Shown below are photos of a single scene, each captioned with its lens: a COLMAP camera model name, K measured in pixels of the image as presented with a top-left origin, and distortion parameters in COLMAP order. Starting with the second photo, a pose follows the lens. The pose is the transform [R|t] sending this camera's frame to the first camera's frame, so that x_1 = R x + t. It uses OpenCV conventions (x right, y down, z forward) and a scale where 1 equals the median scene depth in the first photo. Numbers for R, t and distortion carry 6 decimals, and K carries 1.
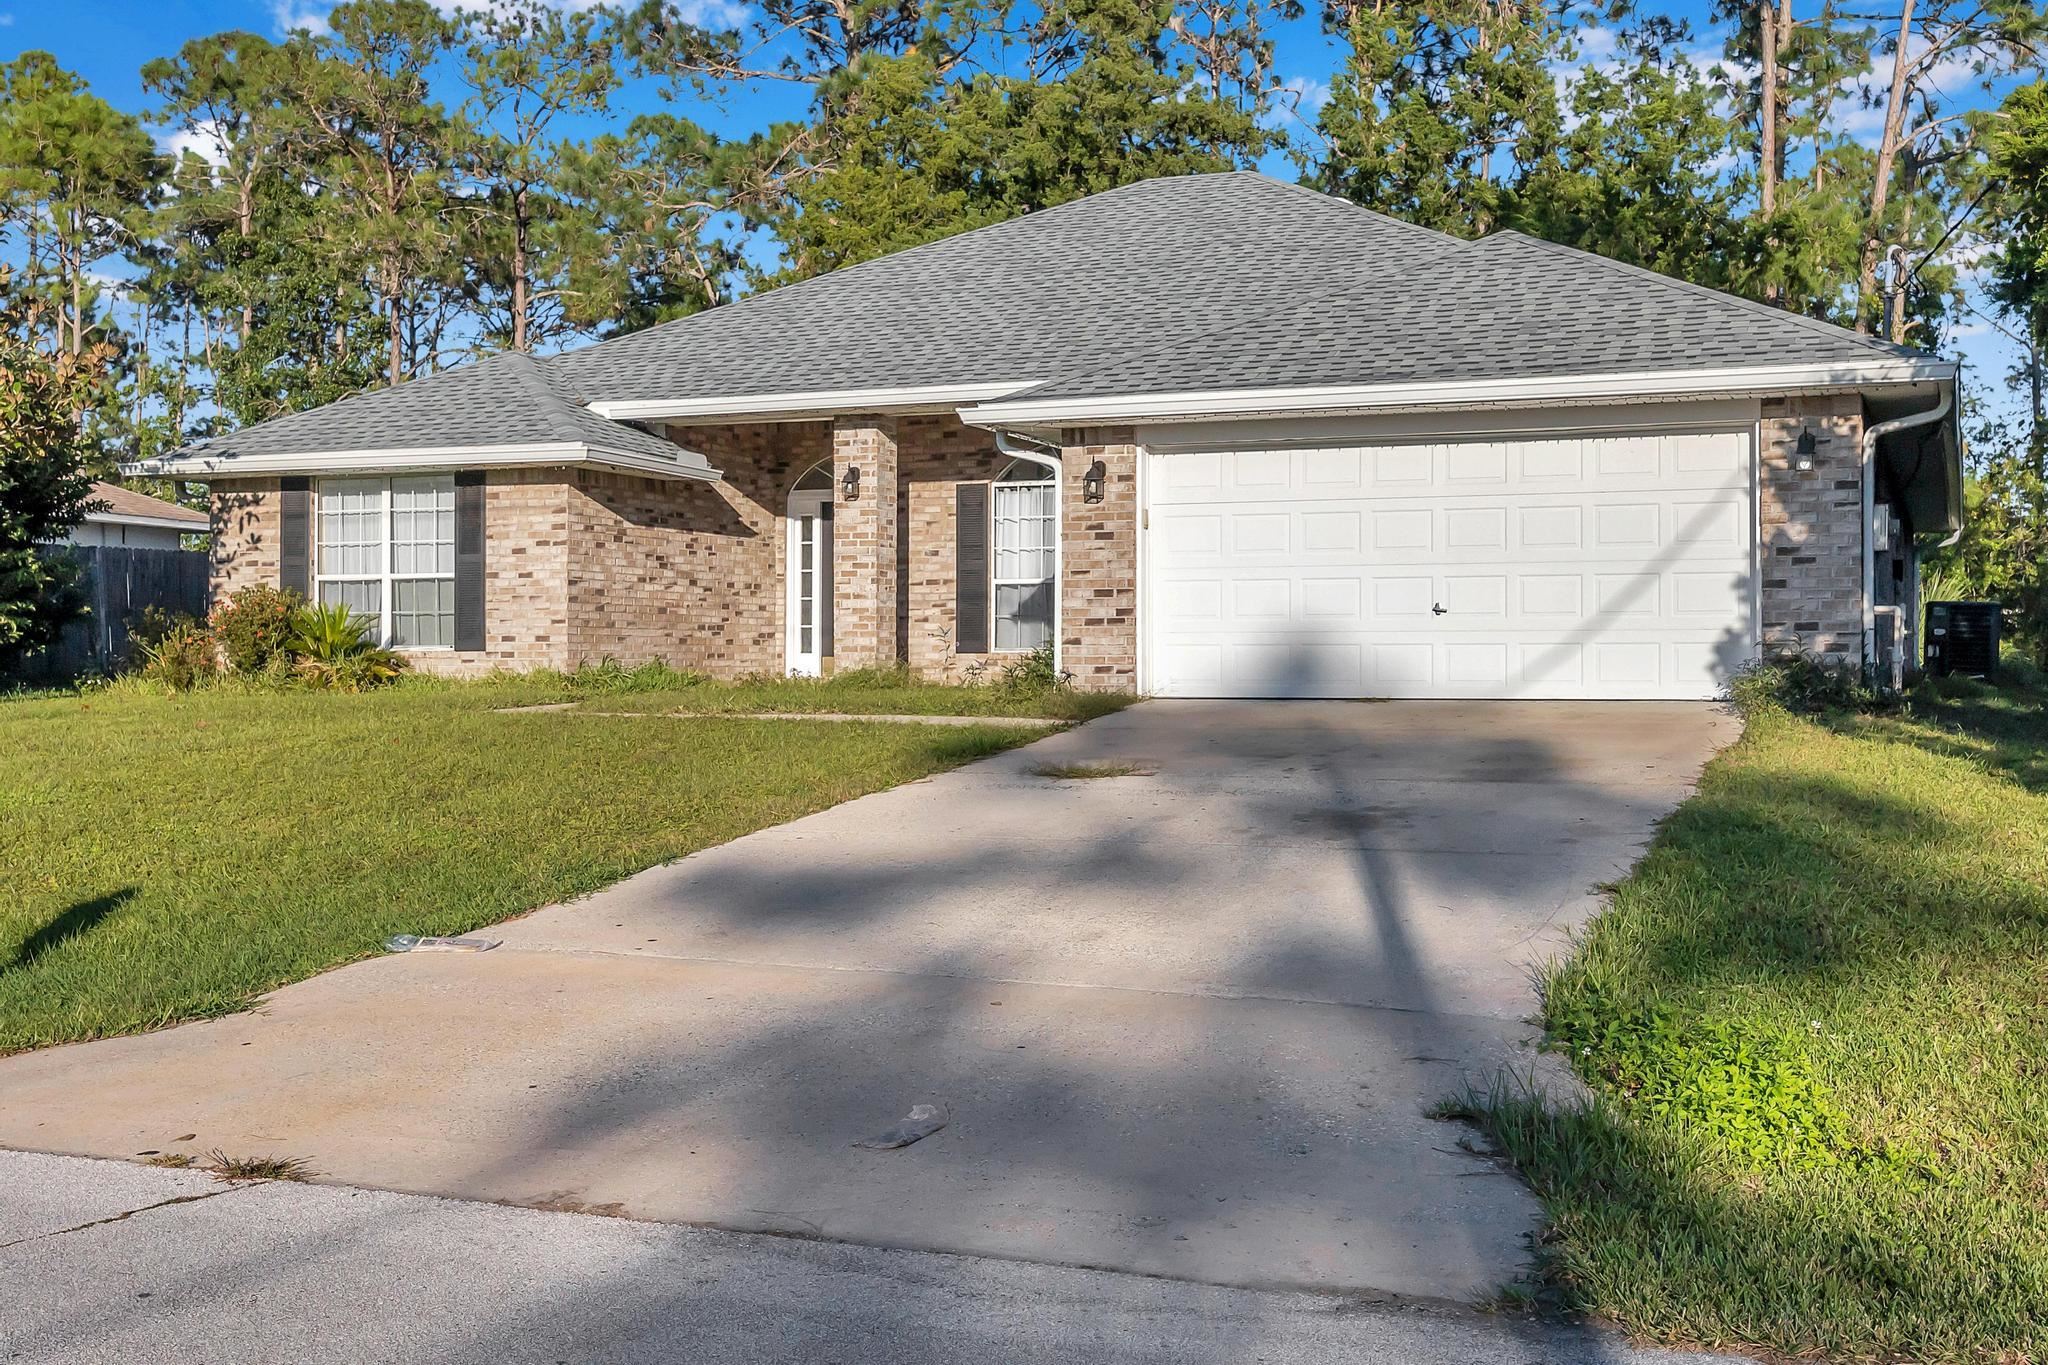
lens RADIAL K [[1476.9, 0, 1024.1], [0, 1476.9, 677.3], [0, 0, 1]] dist [0.005752, 0.001372]
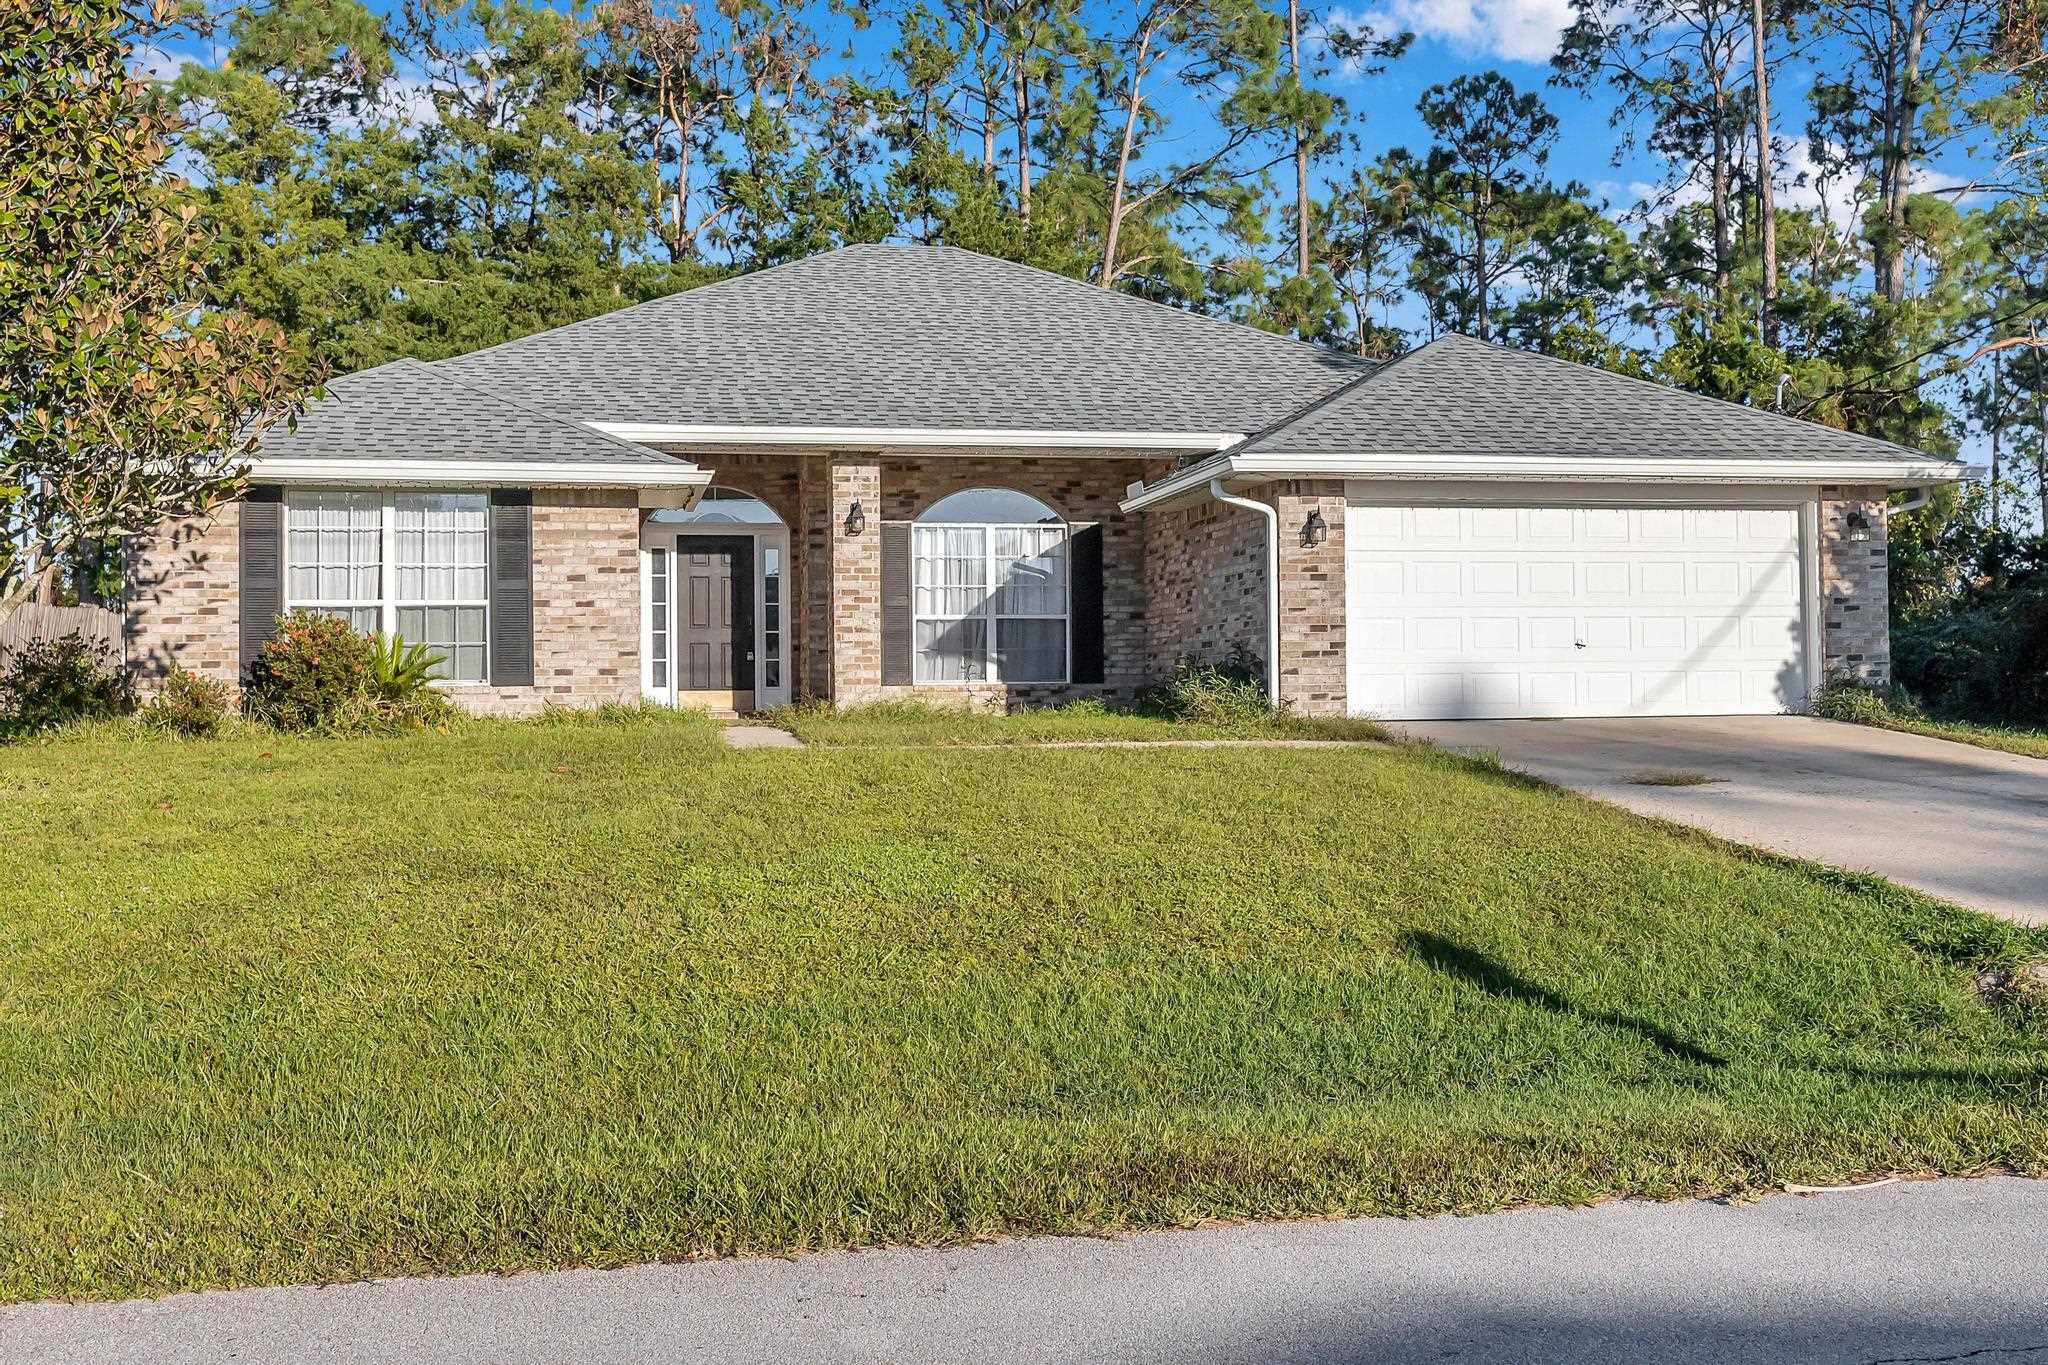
lens RADIAL K [[1363.0, 0, 1022.7], [0, 1363.0, 682.9], [0, 0, 1]] dist [-0.001560, -0.000804]
pose [[0.925234, -0.005890, 0.379351, -0.411007], [0.013321, 0.999767, -0.016967, -0.000990], [-0.379162, 0.020752, 0.925097, 0.100288]]
